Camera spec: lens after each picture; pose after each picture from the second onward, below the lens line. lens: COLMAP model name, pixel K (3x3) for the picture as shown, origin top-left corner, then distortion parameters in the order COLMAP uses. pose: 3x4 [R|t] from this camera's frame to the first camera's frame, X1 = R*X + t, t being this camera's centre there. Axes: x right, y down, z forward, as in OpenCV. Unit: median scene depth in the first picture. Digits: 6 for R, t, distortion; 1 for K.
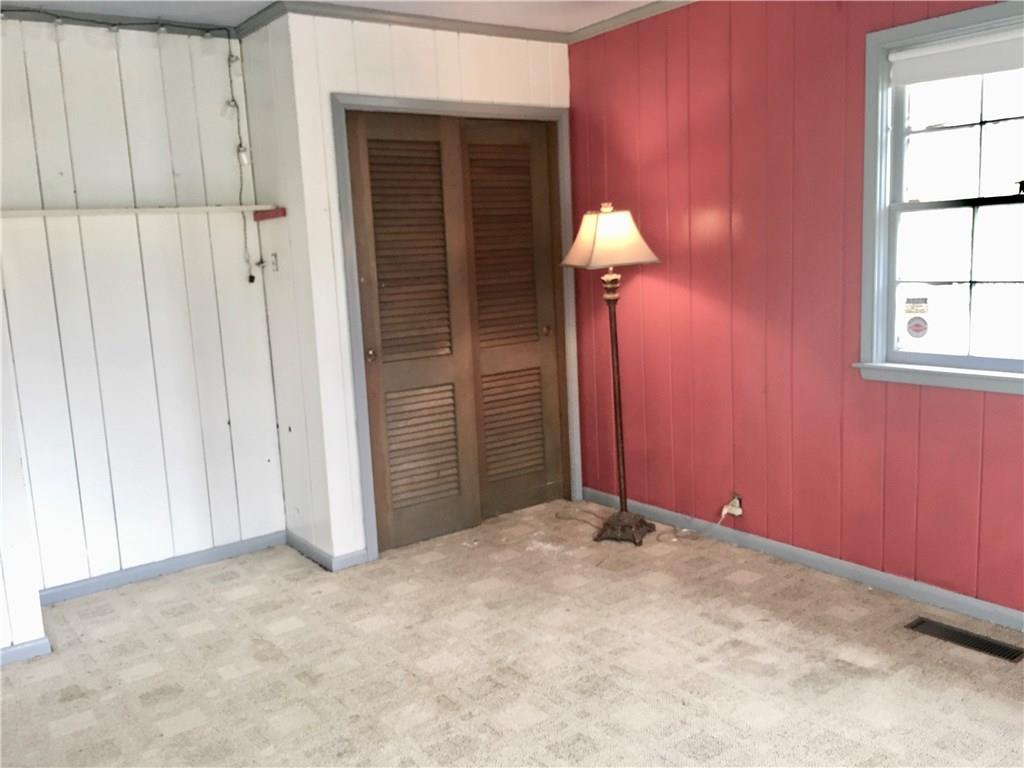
lens RADIAL K [[877.4, 0, 498.0], [0, 877.4, 385.4], [0, 0, 1]] dist [0.060961, -0.124433]
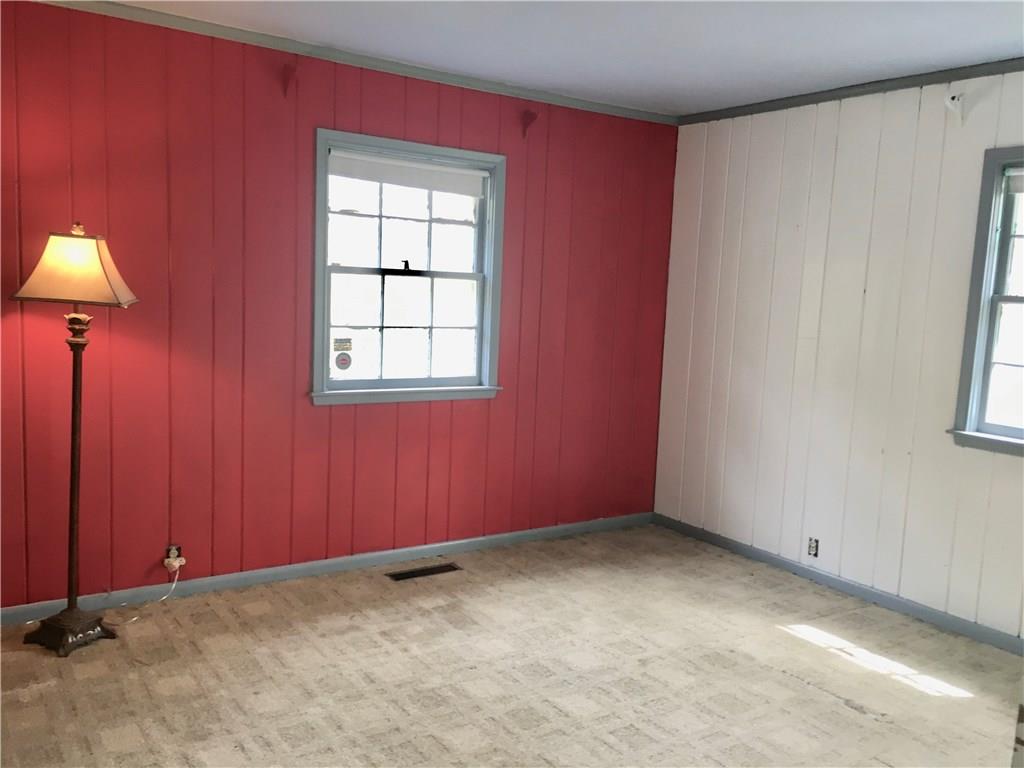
lens RADIAL K [[877.4, 0, 498.0], [0, 877.4, 385.4], [0, 0, 1]] dist [0.060961, -0.124433]
pose [[0.030159, -0.059771, 0.997756, -0.820508], [0.112622, 0.992057, 0.056025, -0.077610], [-0.993180, 0.110679, 0.036651, 0.729143]]
